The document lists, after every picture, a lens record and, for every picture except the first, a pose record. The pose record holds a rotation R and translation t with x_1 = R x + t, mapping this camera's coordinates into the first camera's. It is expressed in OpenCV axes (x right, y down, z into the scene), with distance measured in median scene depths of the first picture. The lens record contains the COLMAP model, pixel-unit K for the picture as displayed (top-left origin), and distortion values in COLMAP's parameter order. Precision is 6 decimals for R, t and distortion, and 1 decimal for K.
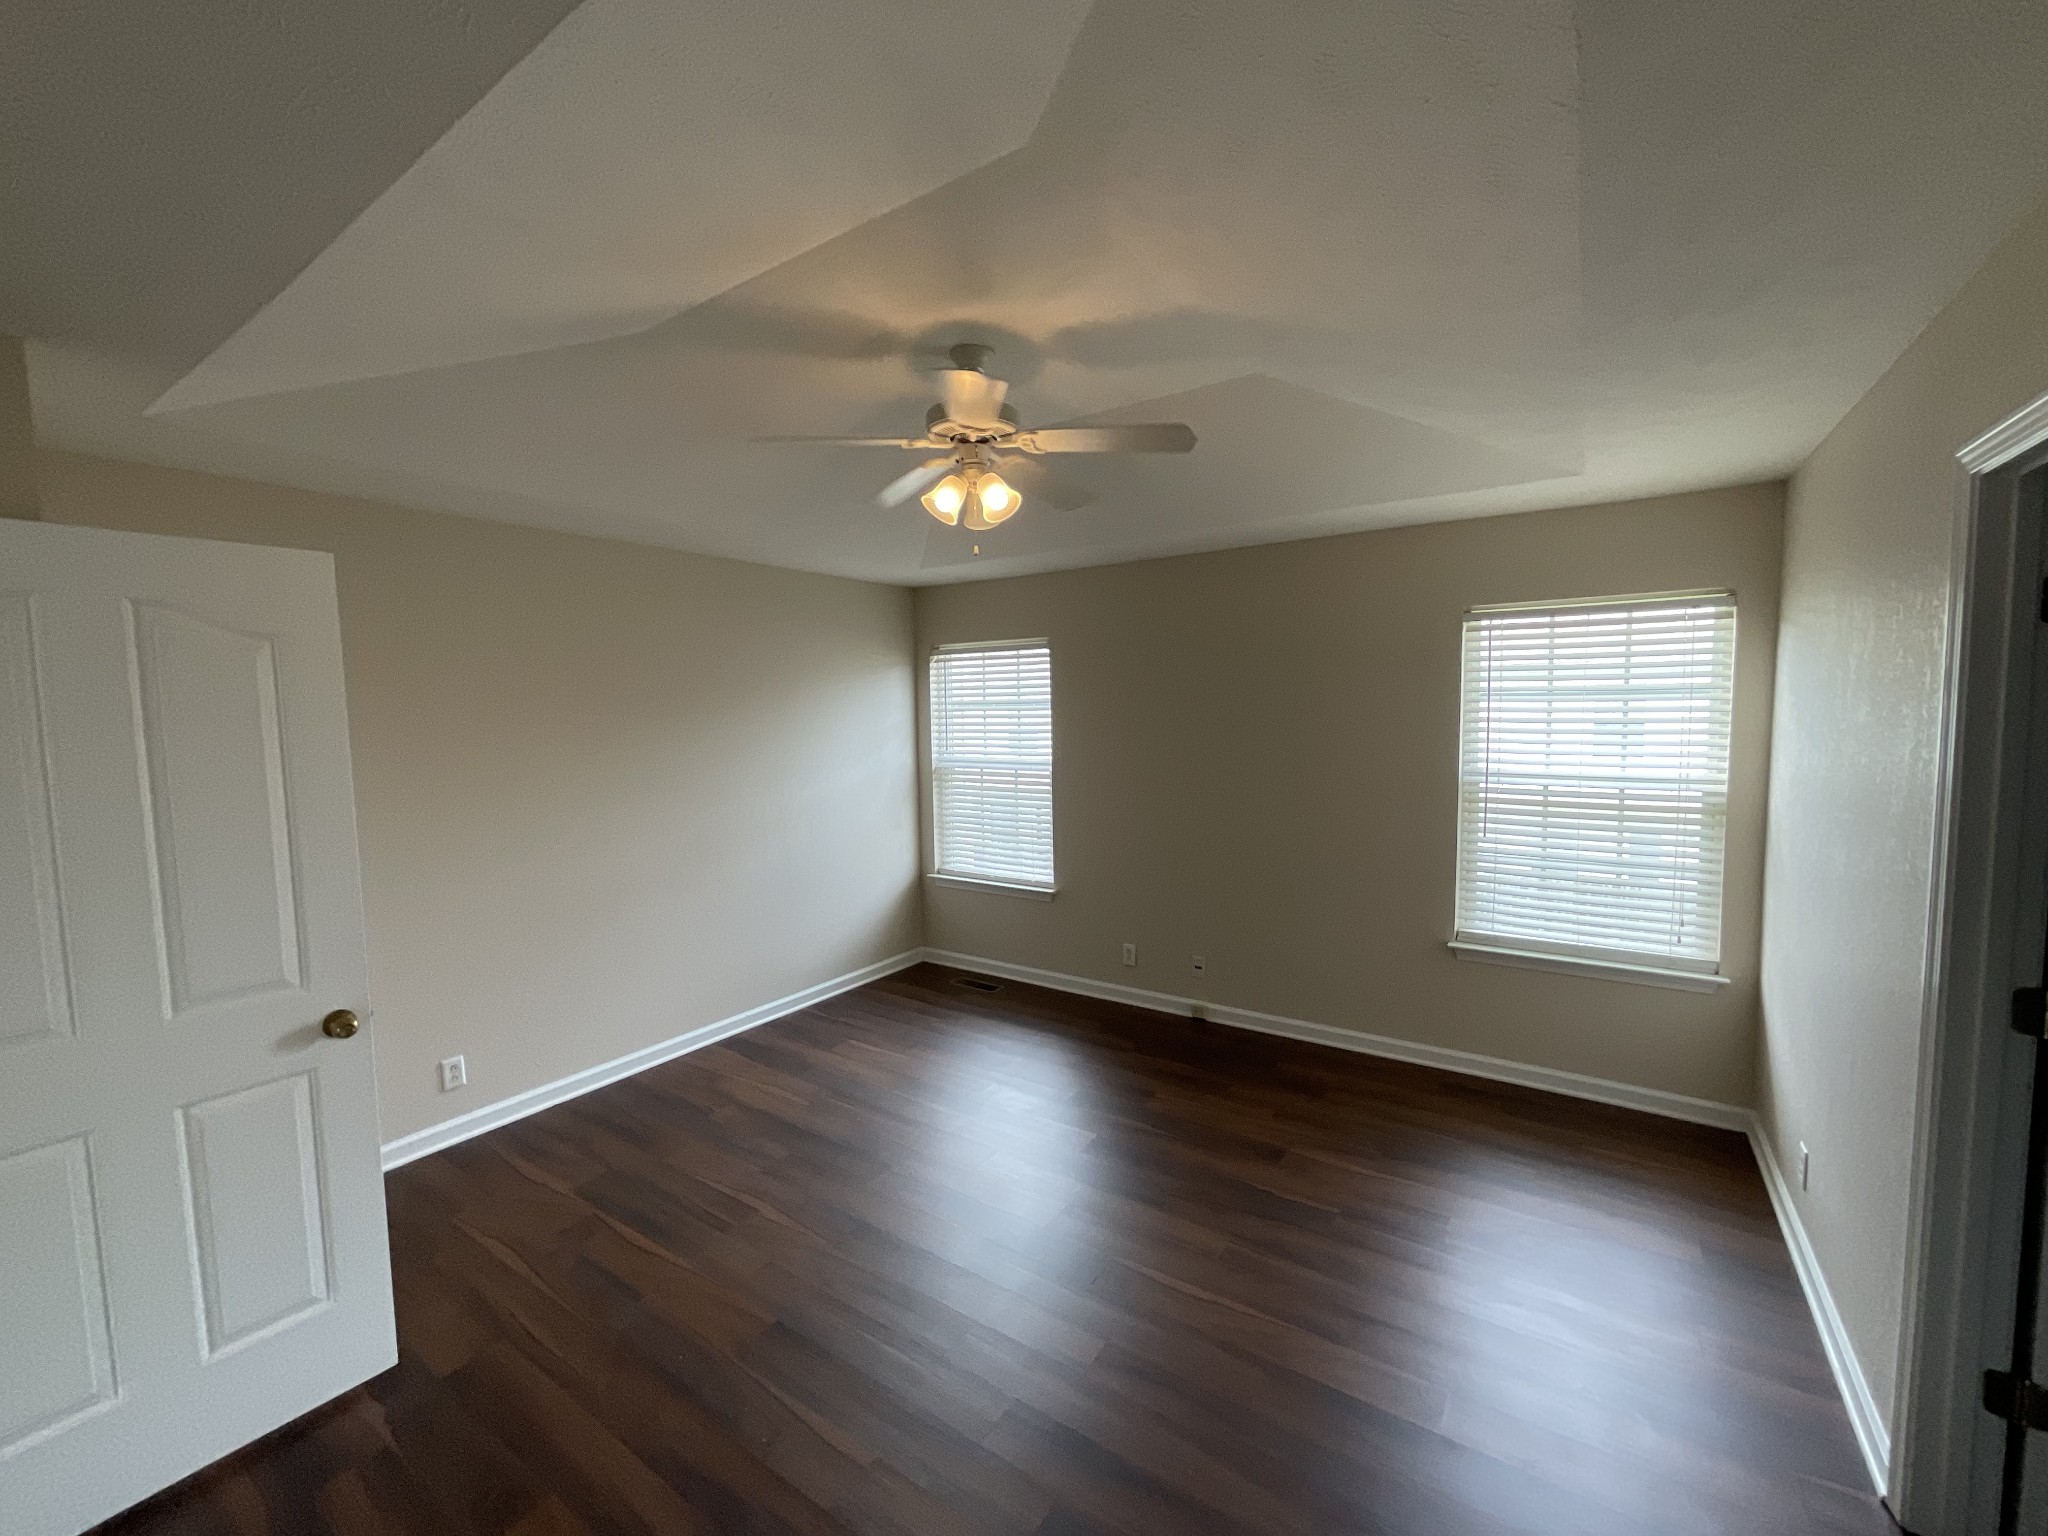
lens RADIAL K [[831.0, 0, 1019.6], [0, 831.0, 769.6], [0, 0, 1]] dist [-0.001595, -0.000998]
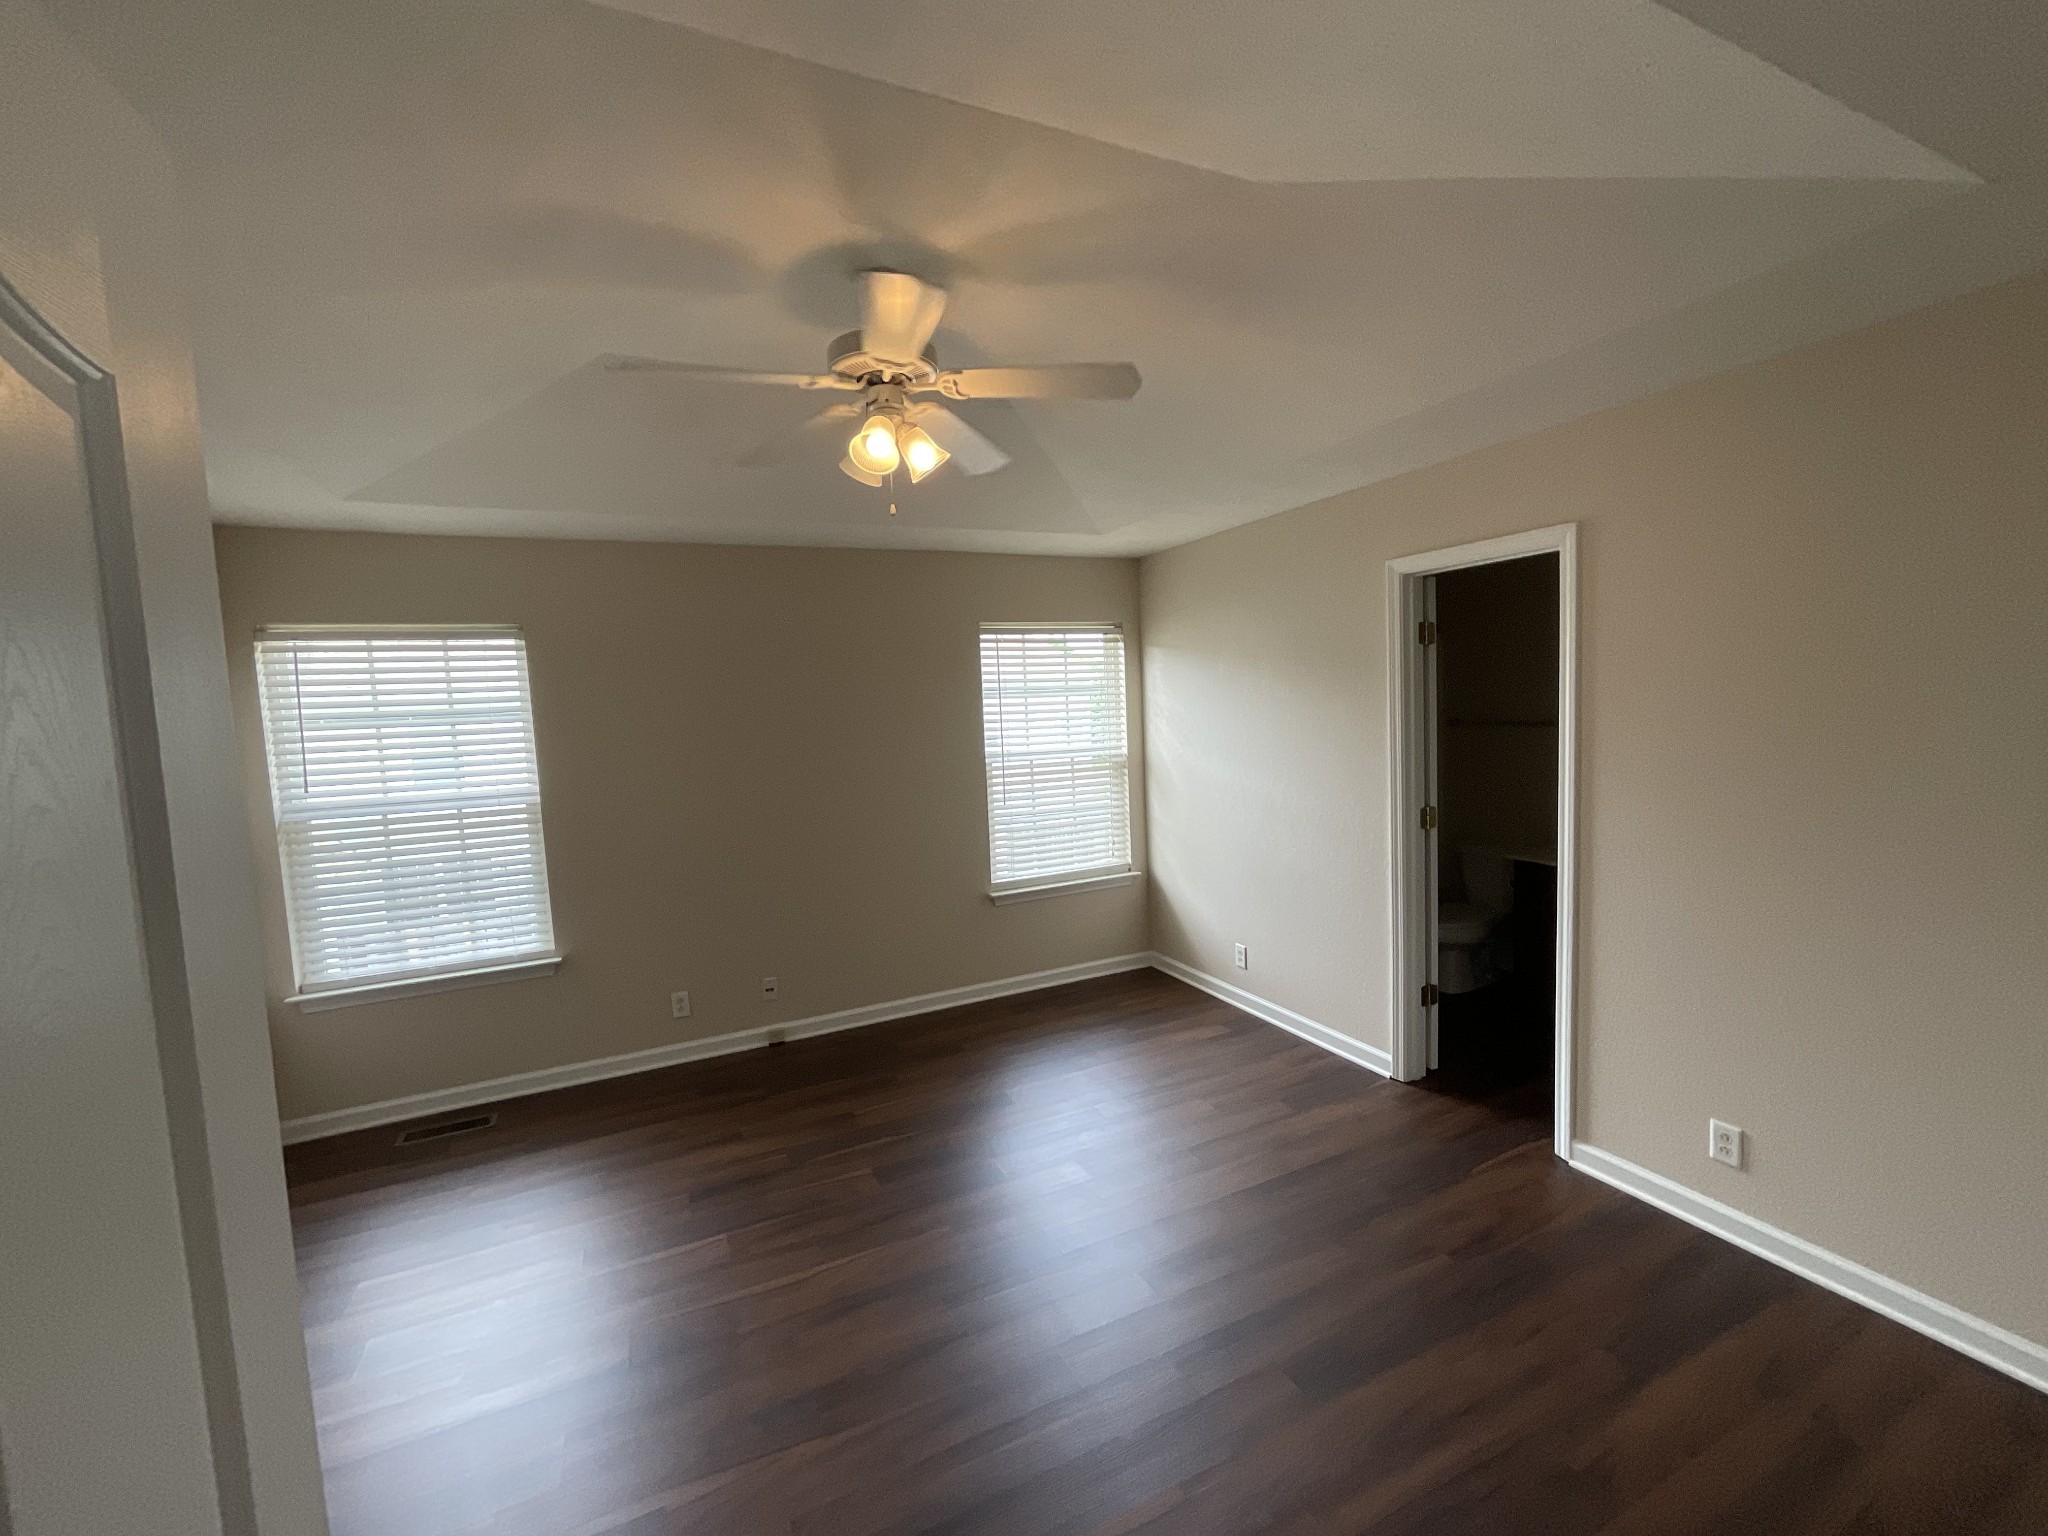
lens RADIAL K [[831.0, 0, 1038.9], [0, 831.0, 763.1], [0, 0, 1]] dist [-0.001595, -0.000998]
pose [[0.505390, -0.074207, 0.859694, -0.422379], [0.099320, 0.994676, 0.027471, -0.009859], [-0.857156, 0.071502, 0.510069, 0.253511]]
